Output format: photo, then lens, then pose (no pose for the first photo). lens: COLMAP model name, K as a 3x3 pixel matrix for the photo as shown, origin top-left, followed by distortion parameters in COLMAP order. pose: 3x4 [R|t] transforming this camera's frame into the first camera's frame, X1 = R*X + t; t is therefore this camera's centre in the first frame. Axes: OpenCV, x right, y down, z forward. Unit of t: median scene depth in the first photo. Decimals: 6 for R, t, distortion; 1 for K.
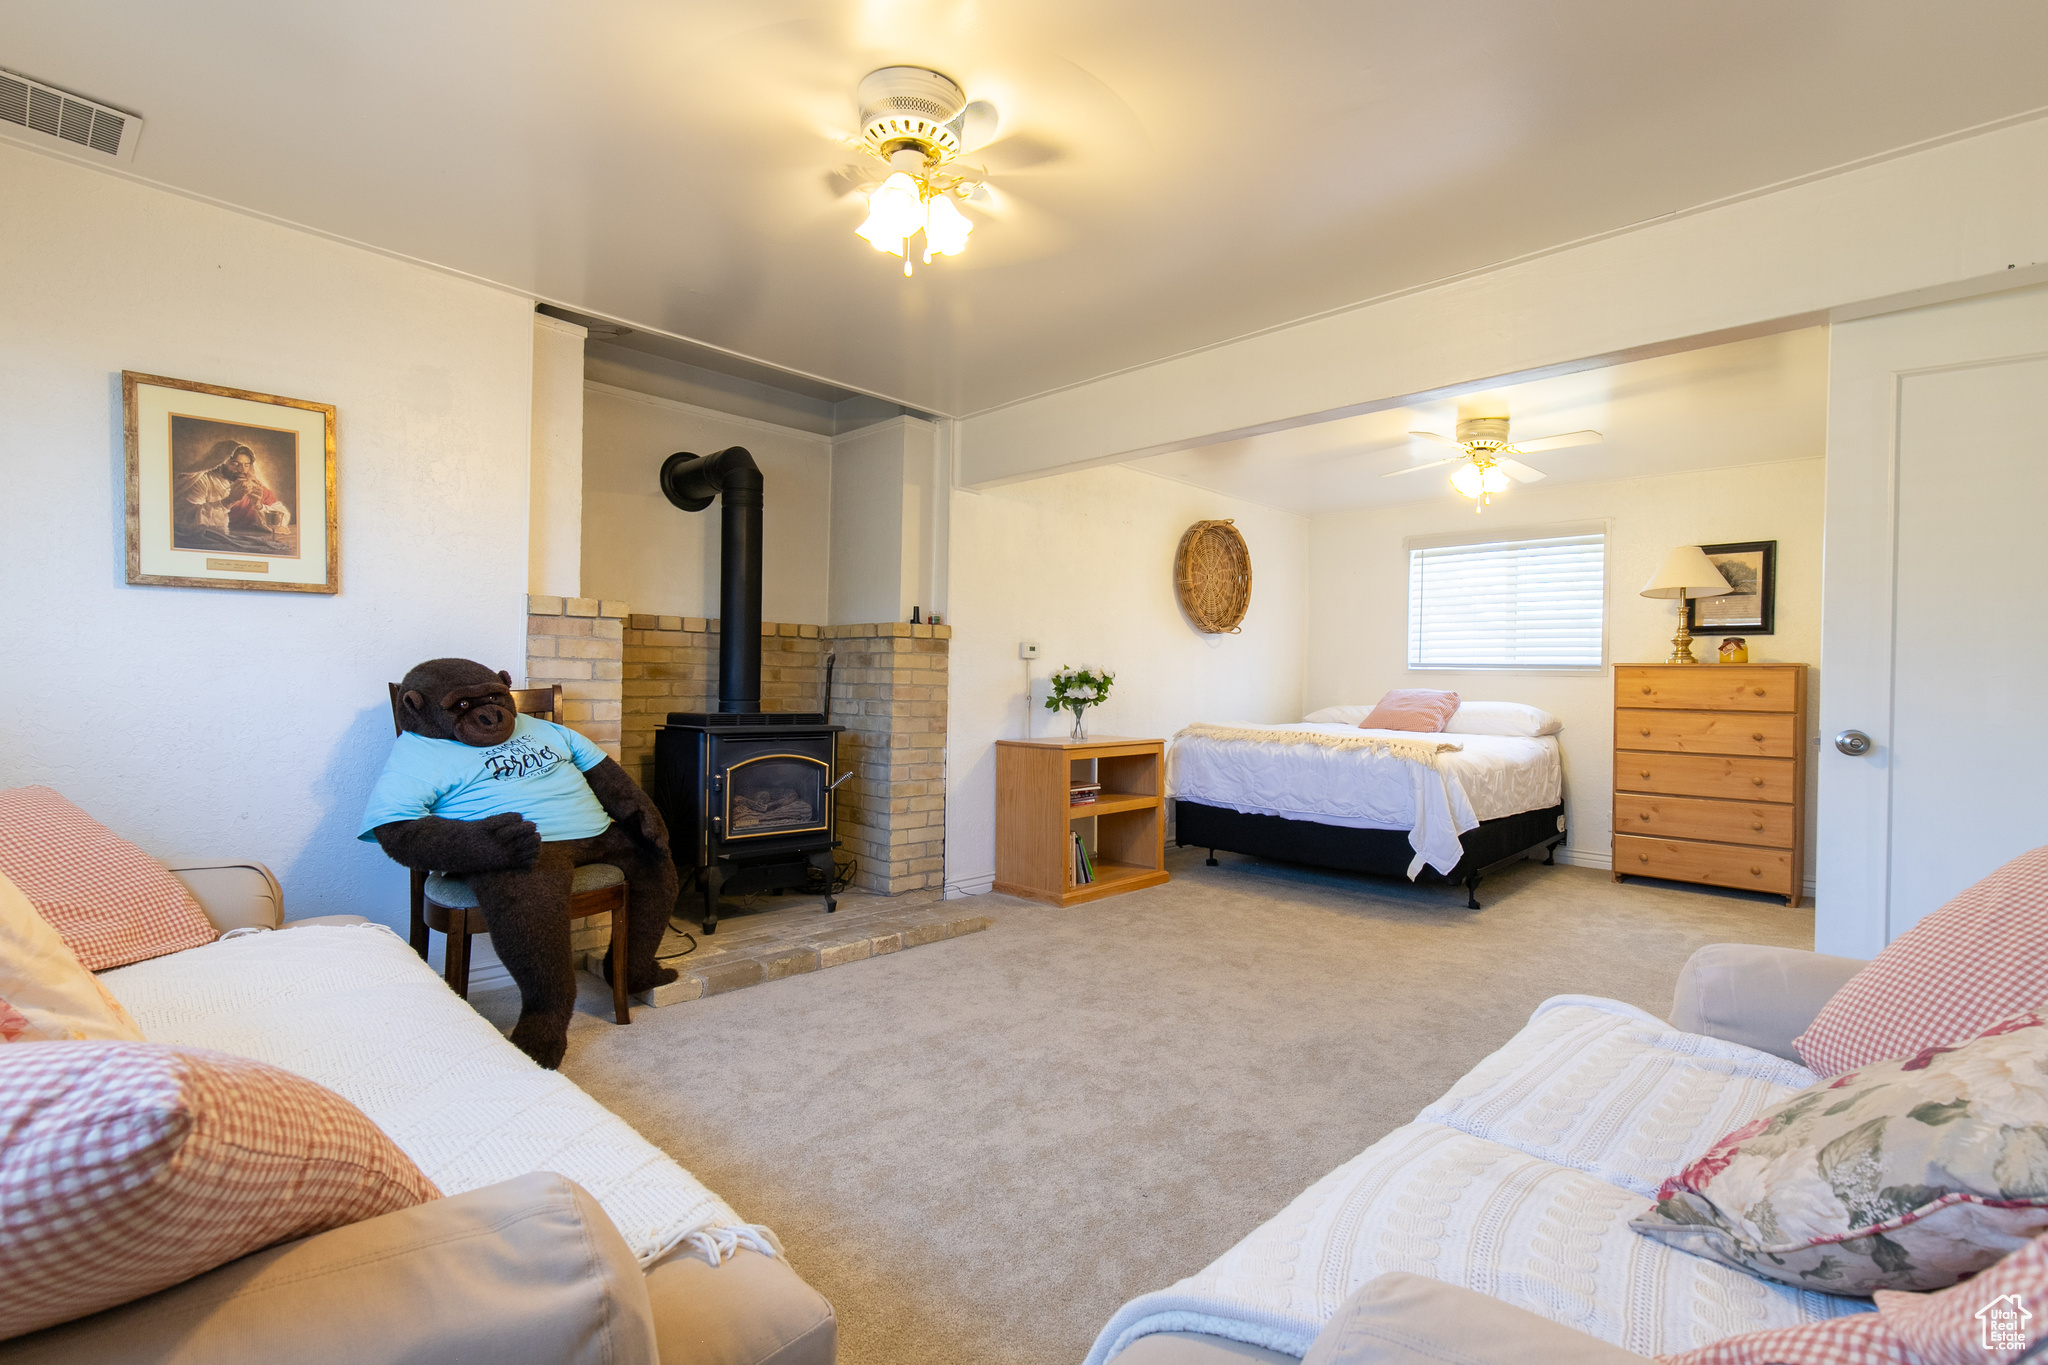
lens RADIAL K [[930.4, 0, 1027.3], [0, 930.4, 684.4], [0, 0, 1]] dist [0.007318, -0.001329]
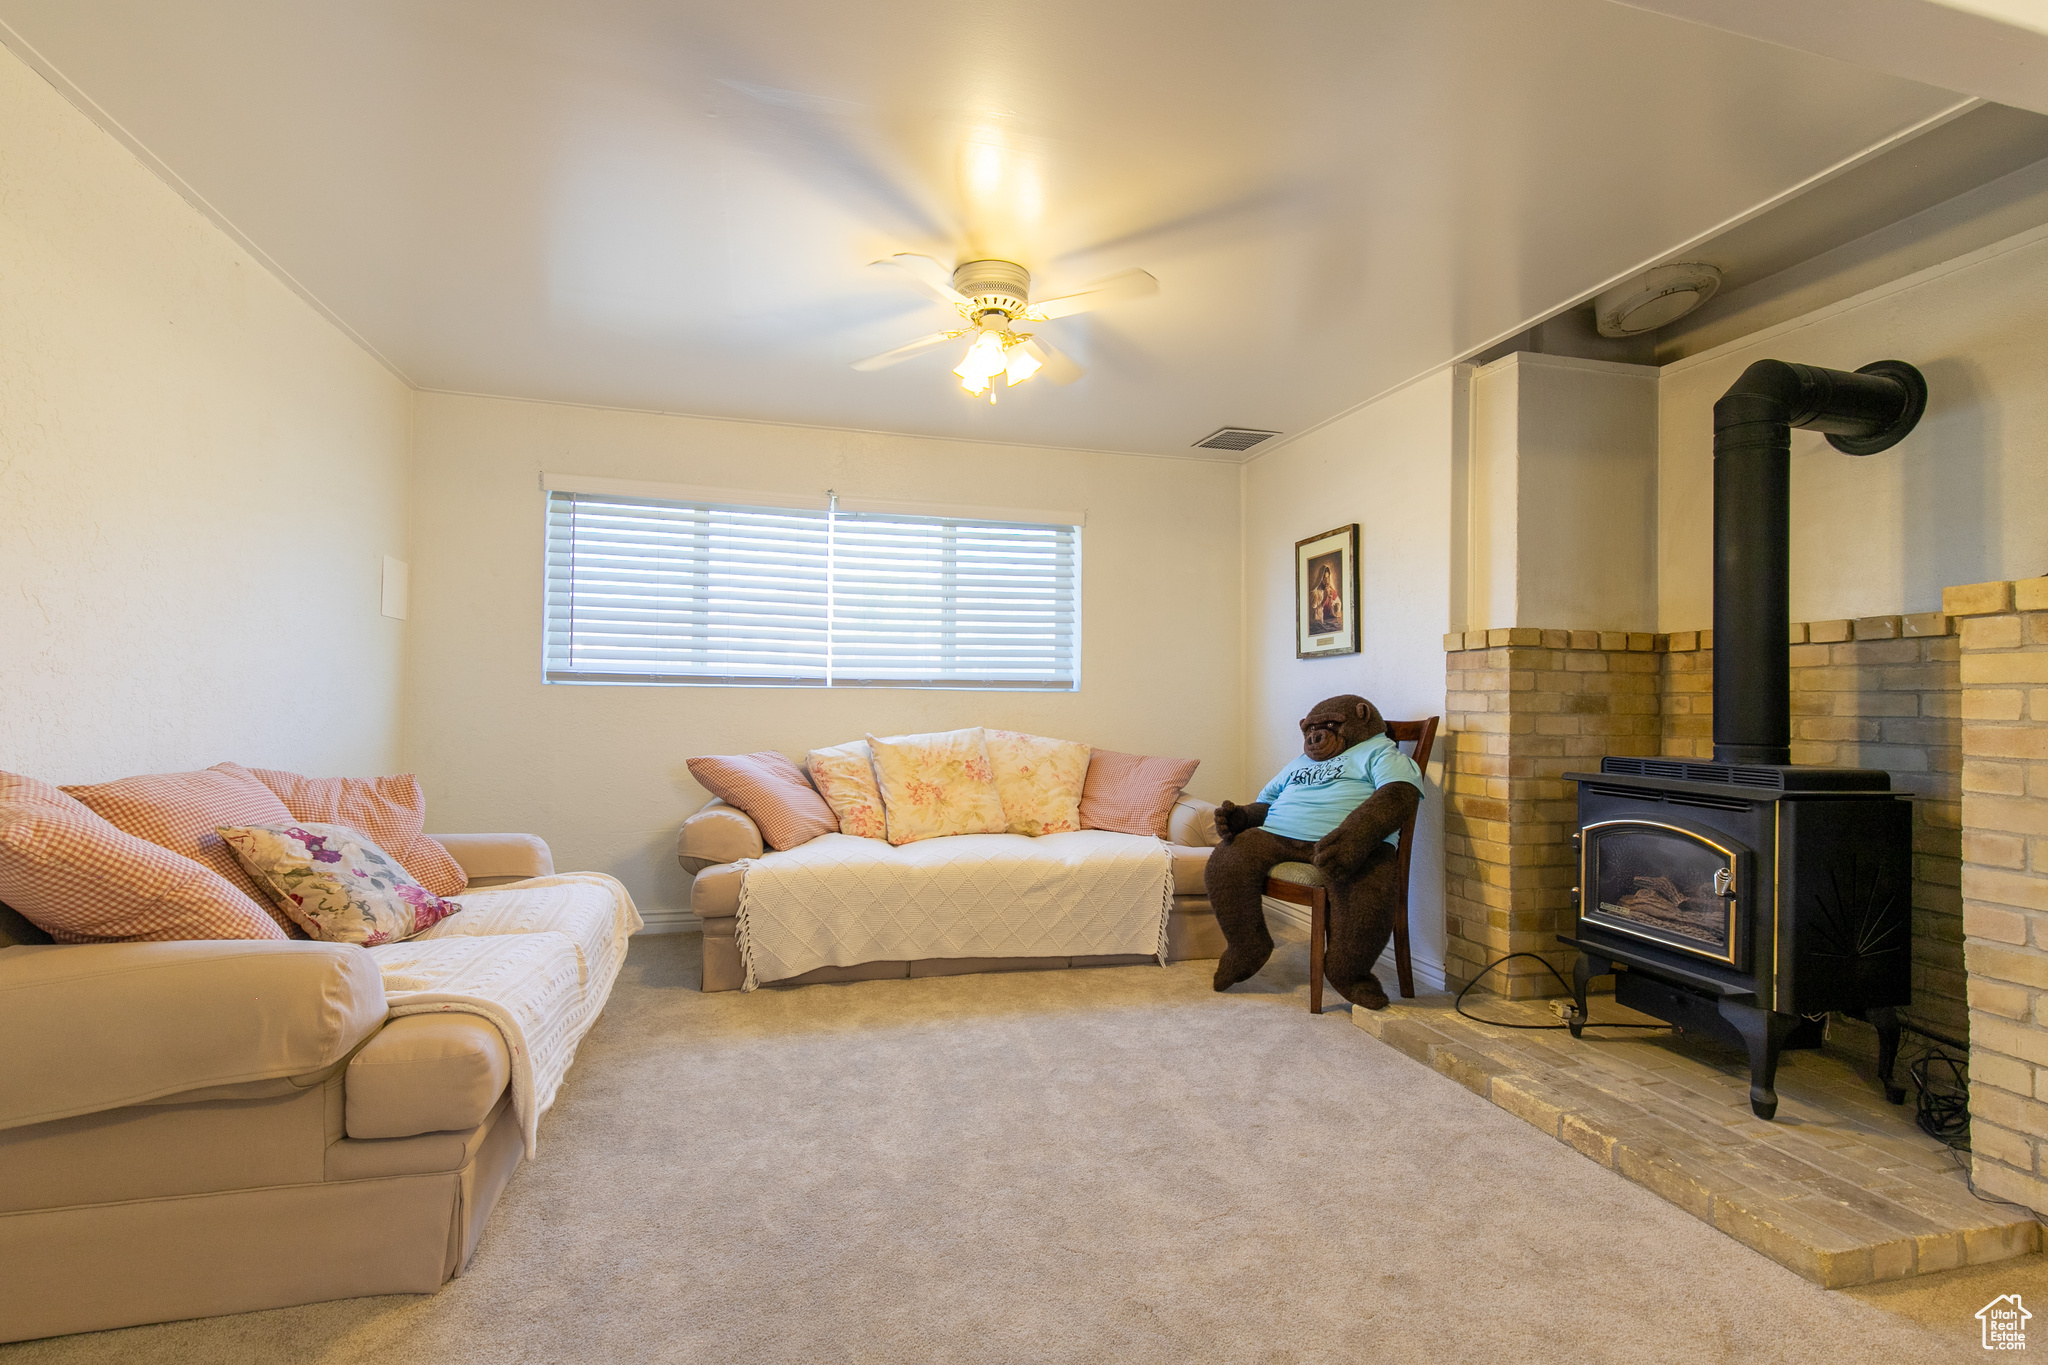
lens RADIAL K [[930.4, 0, 1027.3], [0, 930.4, 684.4], [0, 0, 1]] dist [0.007318, -0.001329]
pose [[-0.501311, -0.040979, -0.864296, 0.617050], [-0.022624, 0.999157, -0.034250, 0.010282], [0.864971, 0.002384, -0.501816, 1.059454]]
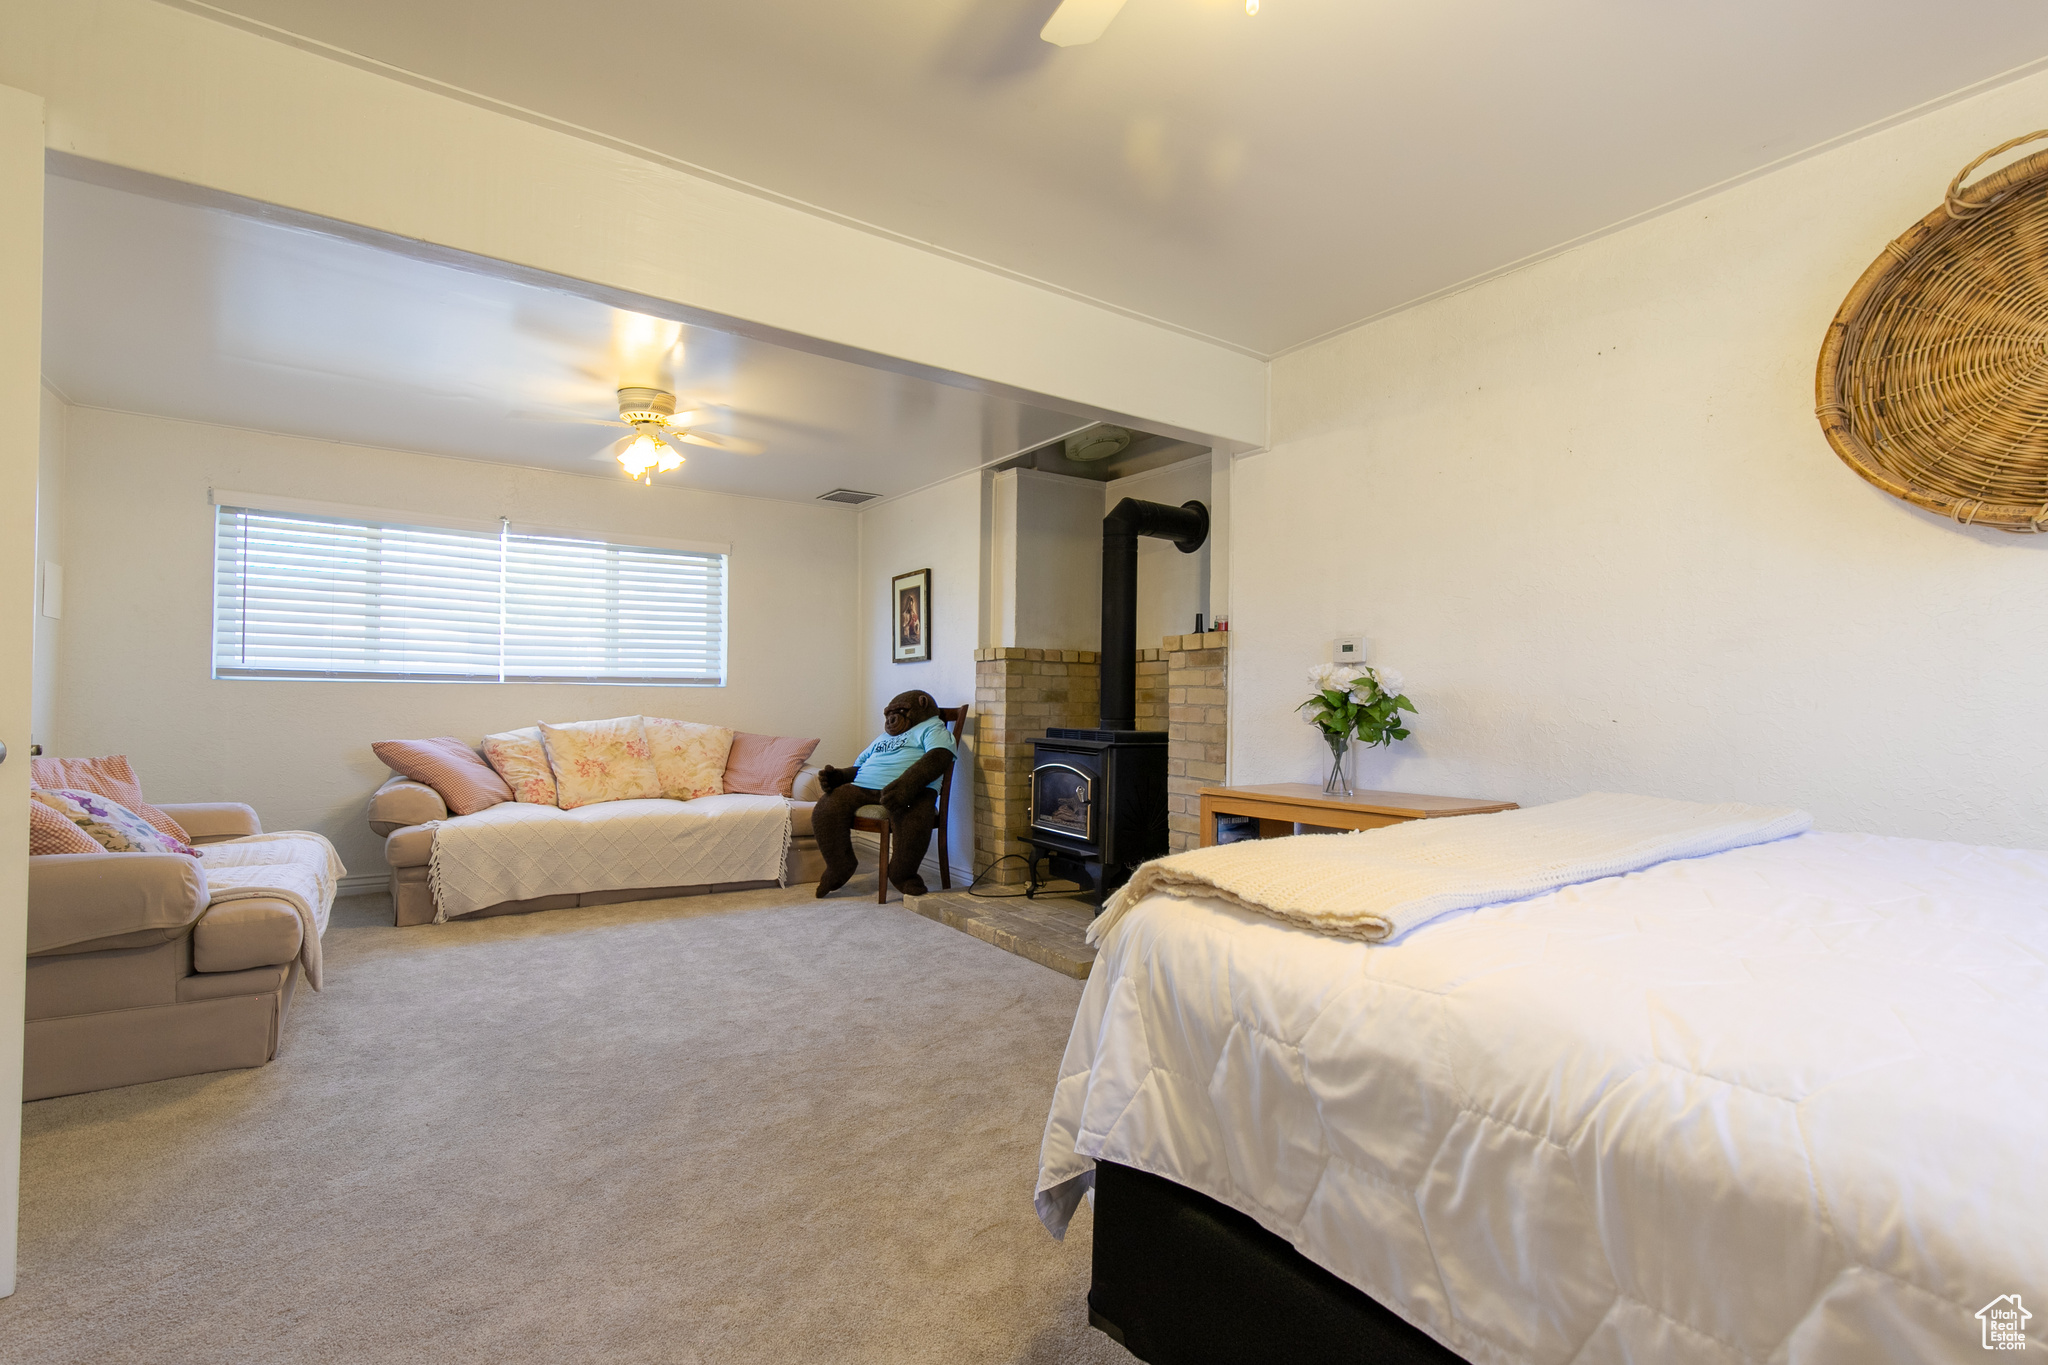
lens RADIAL K [[930.4, 0, 1027.3], [0, 930.4, 684.4], [0, 0, 1]] dist [0.007318, -0.001329]
pose [[-0.185794, -0.035990, -0.981929, 0.990751], [-0.015536, 0.999312, -0.033688, 0.017243], [0.982466, 0.008996, -0.186226, 1.313321]]
